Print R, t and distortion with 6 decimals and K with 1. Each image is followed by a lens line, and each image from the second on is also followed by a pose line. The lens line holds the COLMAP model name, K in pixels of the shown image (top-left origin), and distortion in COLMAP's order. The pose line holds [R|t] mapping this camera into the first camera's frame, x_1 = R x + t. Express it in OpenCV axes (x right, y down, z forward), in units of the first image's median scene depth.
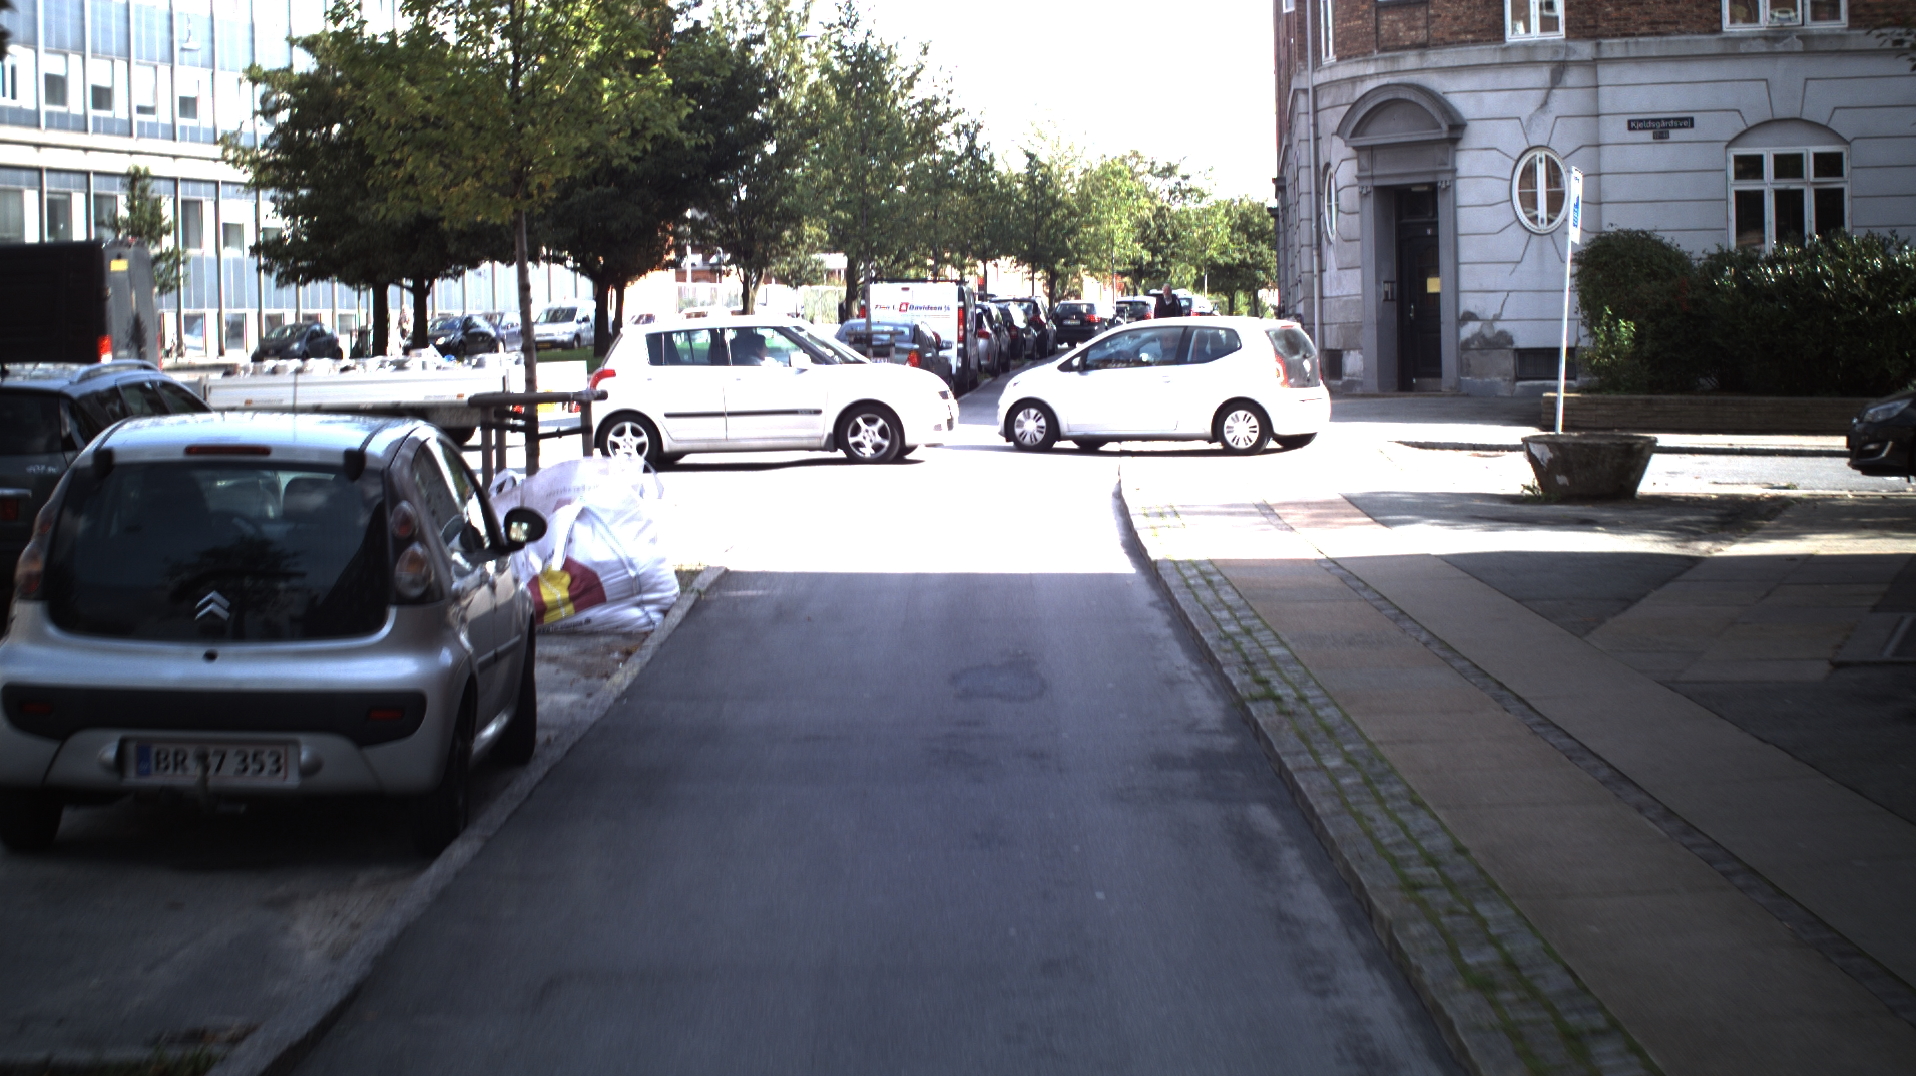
lens RADIAL K [[3747.6, 0, 958.0], [0, 3747.6, 538.0], [0, 0, 1]] dist [-0.327708, 0.313125]
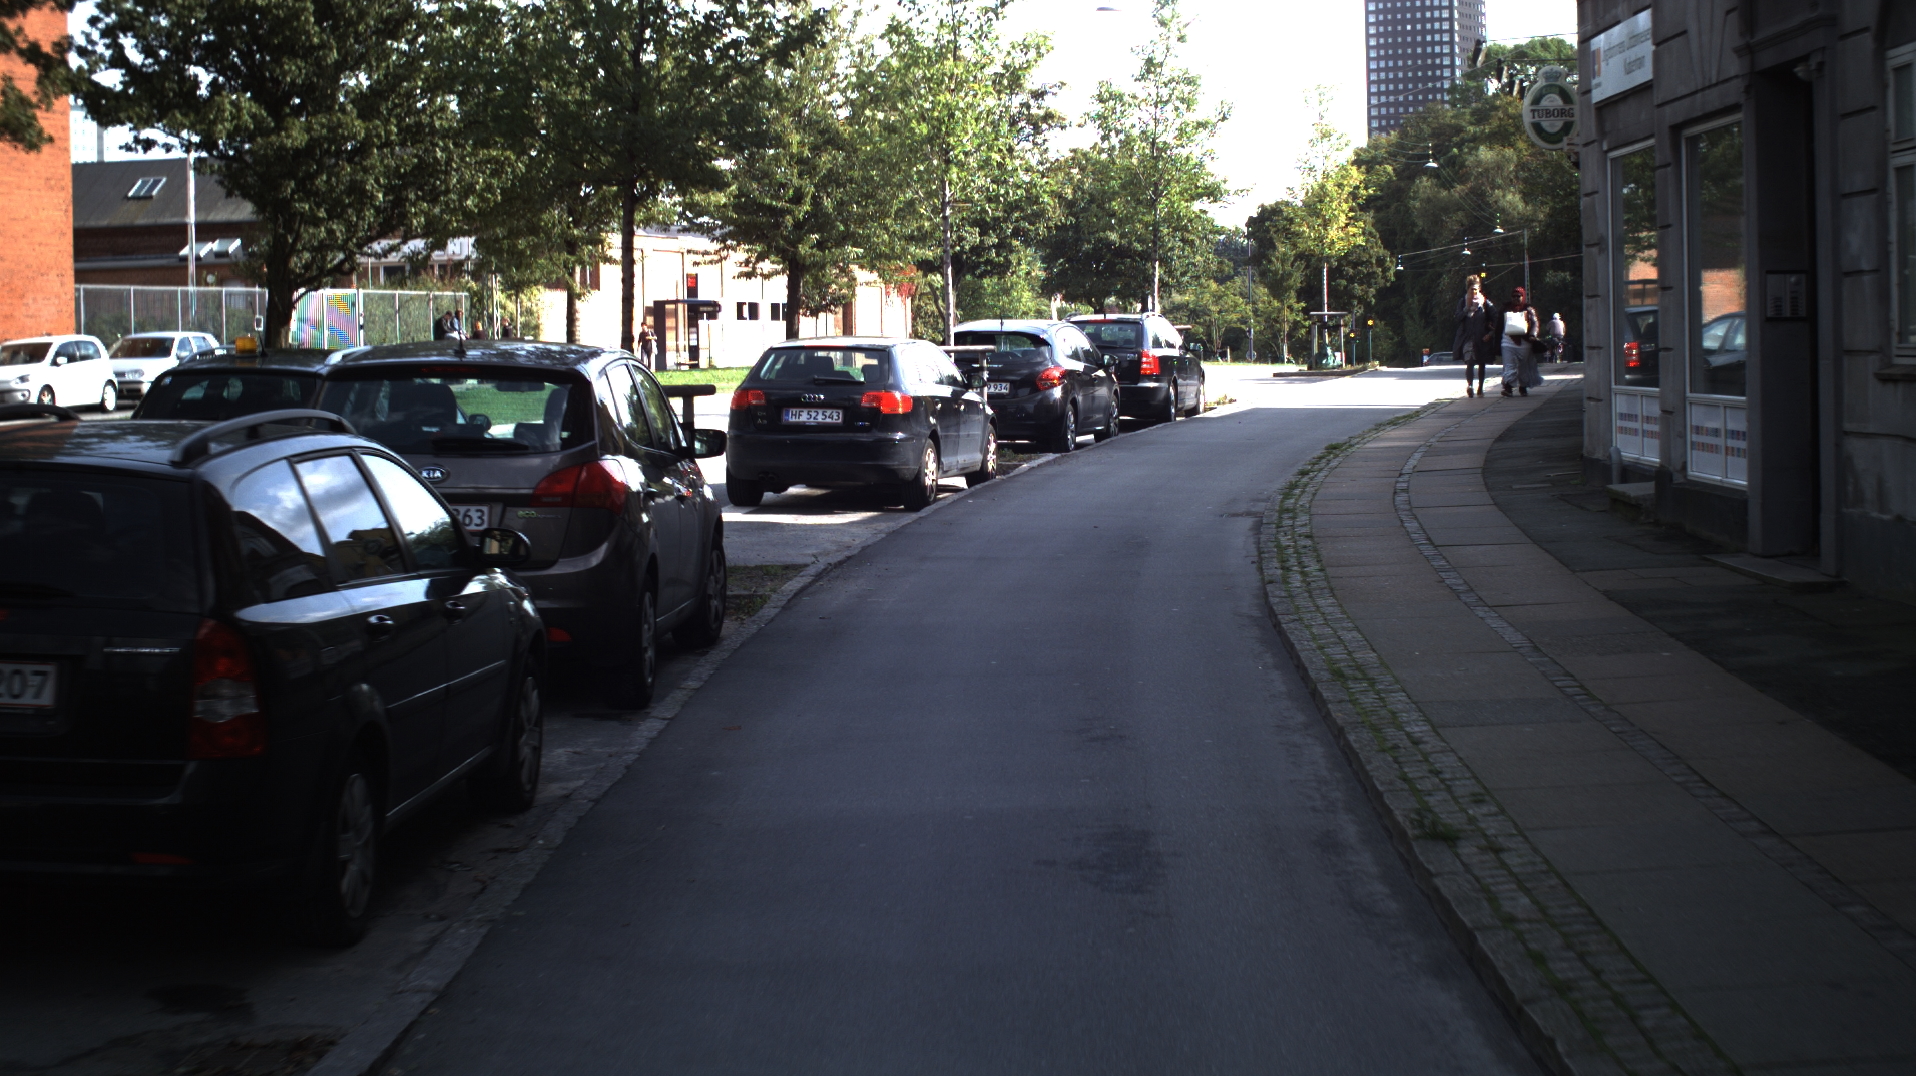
lens RADIAL K [[3747.6, 0, 958.0], [0, 3747.6, 538.0], [0, 0, 1]] dist [-0.327708, 0.313125]
pose [[0.998164, -0.001374, 0.060549, 0.041831], [0.001432, 0.999999, -0.000912, -0.083151], [-0.060547, 0.000997, 0.998165, 1.238489]]
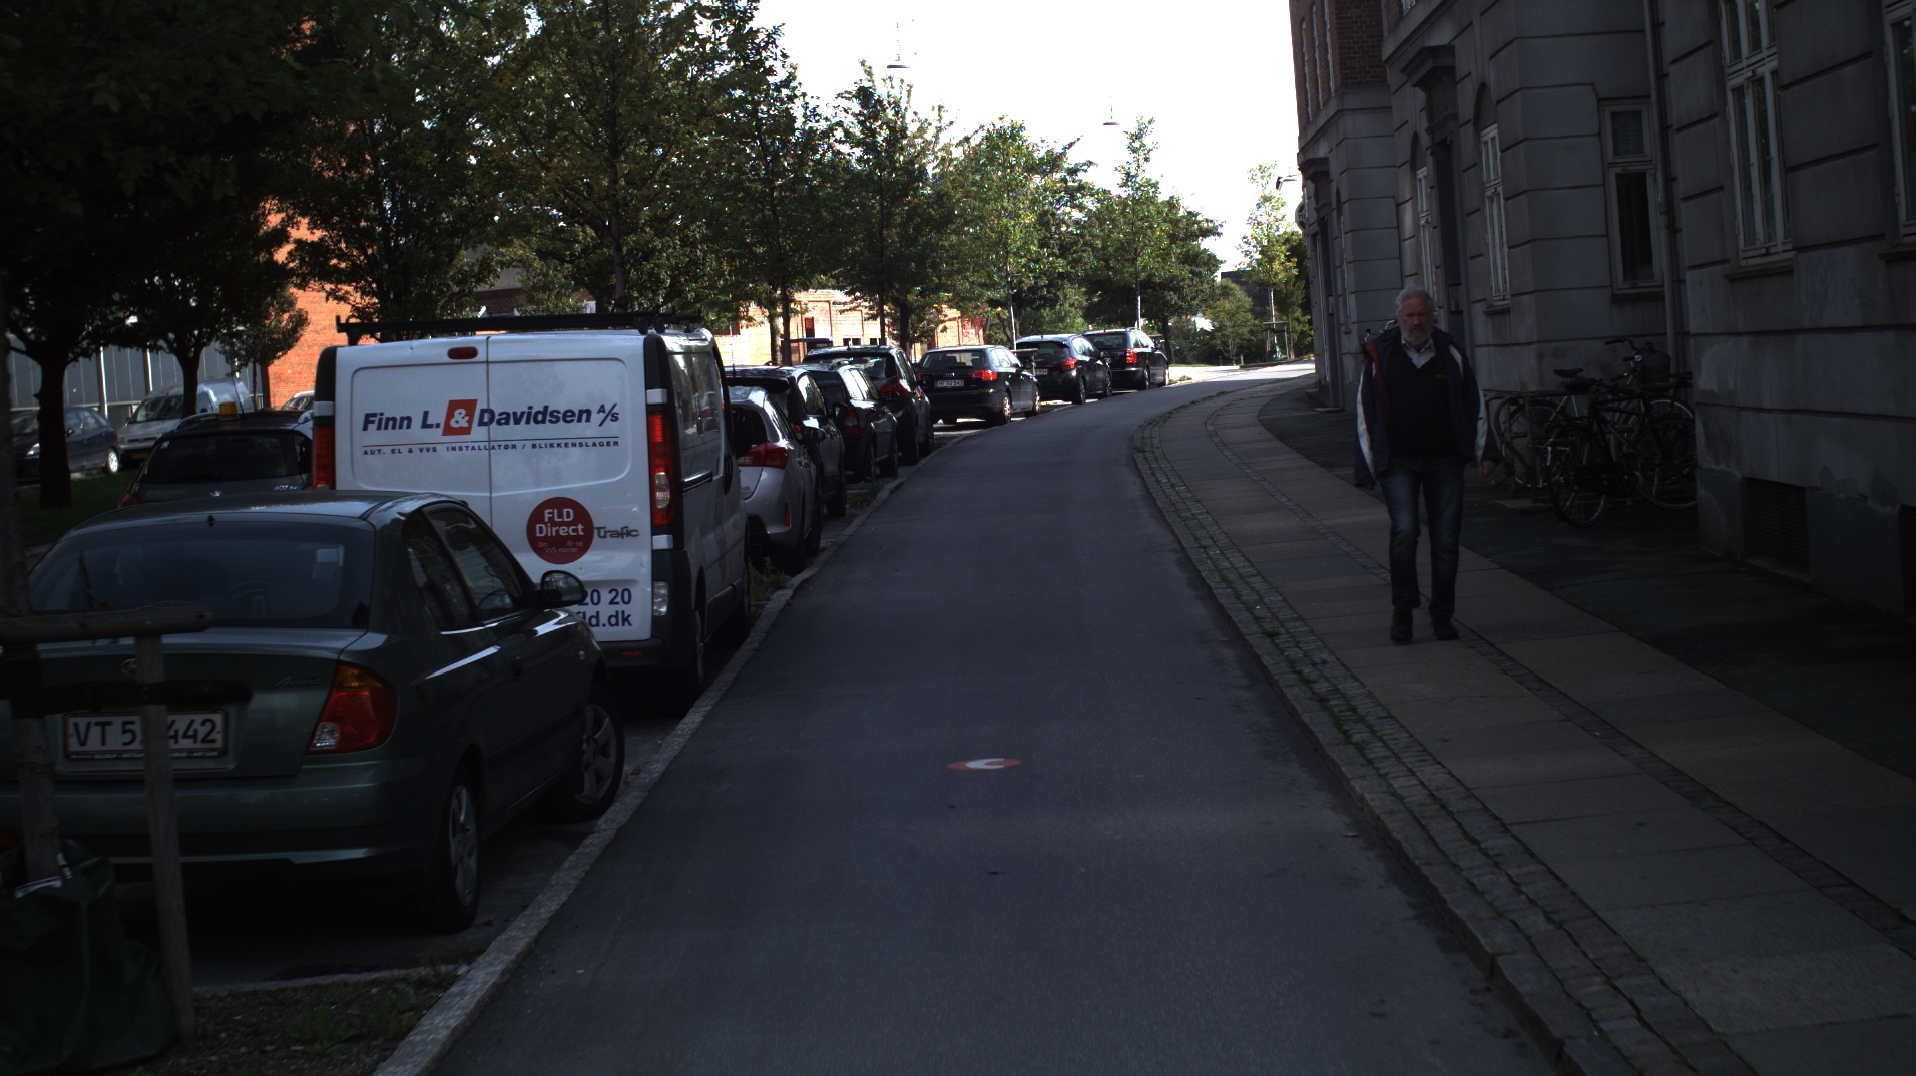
lens RADIAL K [[3747.6, 0, 958.0], [0, 3747.6, 538.0], [0, 0, 1]] dist [-0.327708, 0.313125]
pose [[0.997851, -0.051985, 0.039877, 0.011846], [0.052420, 0.998576, -0.009940, -0.047235], [-0.039303, 0.012009, 0.999155, 0.706936]]
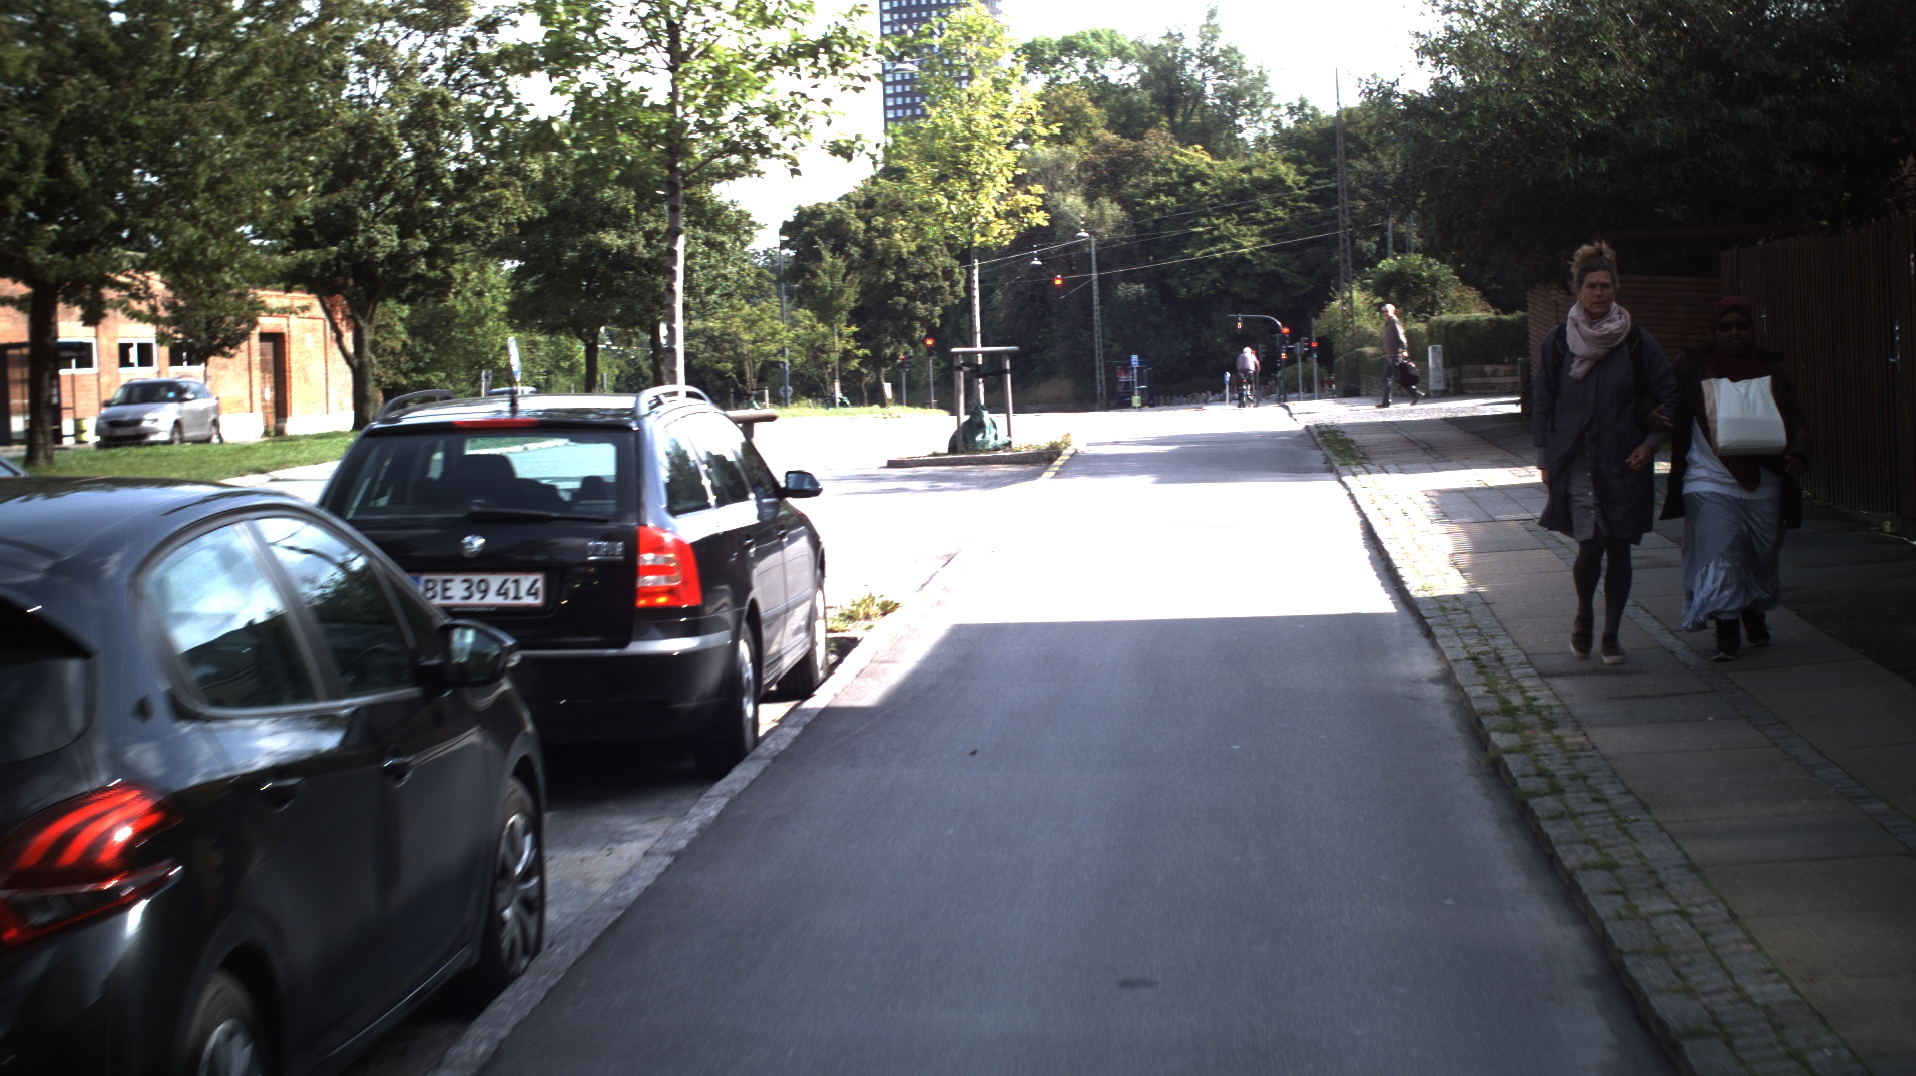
lens RADIAL K [[3747.6, 0, 958.0], [0, 3747.6, 538.0], [0, 0, 1]] dist [-0.327708, 0.313125]
pose [[0.981777, -0.025422, 0.188328, 0.101075], [0.026947, 0.999622, -0.005542, -0.118576], [-0.188115, 0.010516, 0.982091, 1.765441]]
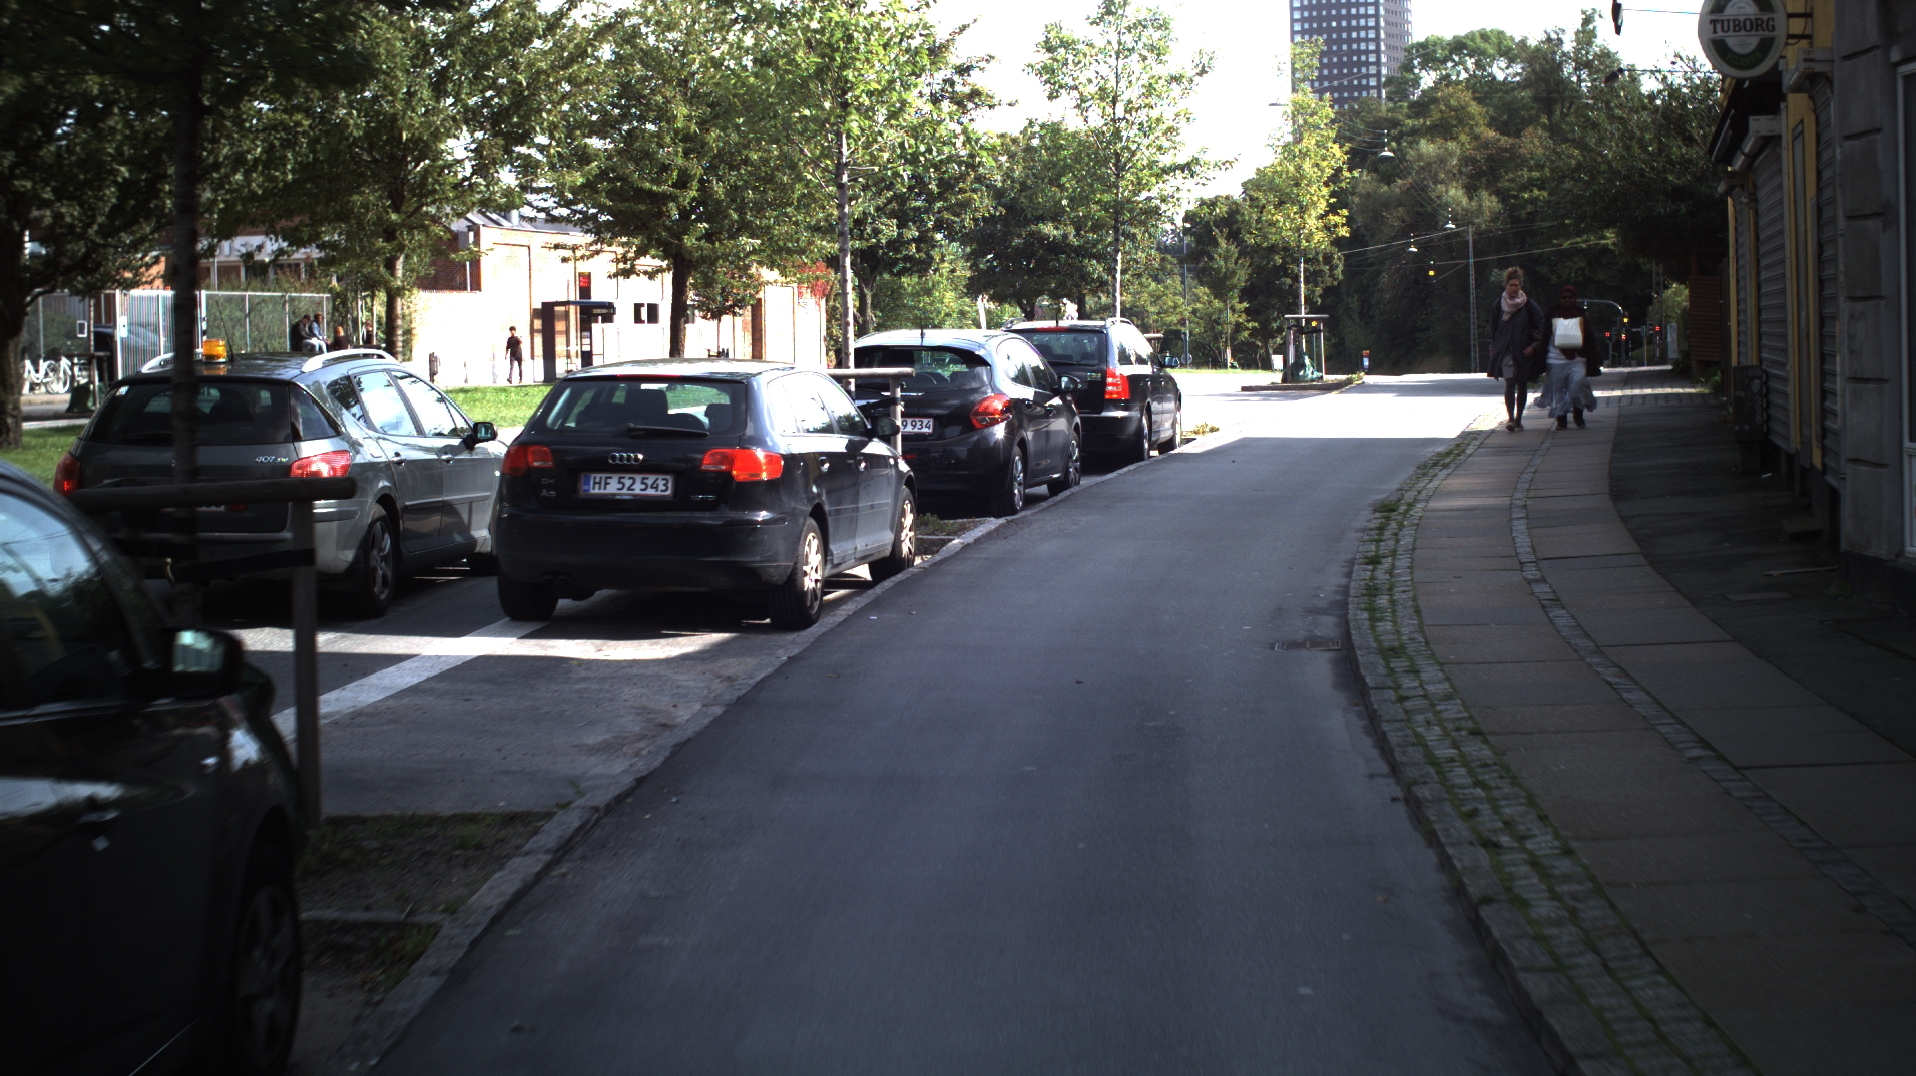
lens RADIAL K [[3747.6, 0, 958.0], [0, 3747.6, 538.0], [0, 0, 1]] dist [-0.327708, 0.313125]
pose [[0.996670, -0.003596, 0.081456, 0.054706], [0.003682, 0.999993, -0.000899, -0.094876], [-0.081452, 0.001196, 0.996677, 1.415048]]
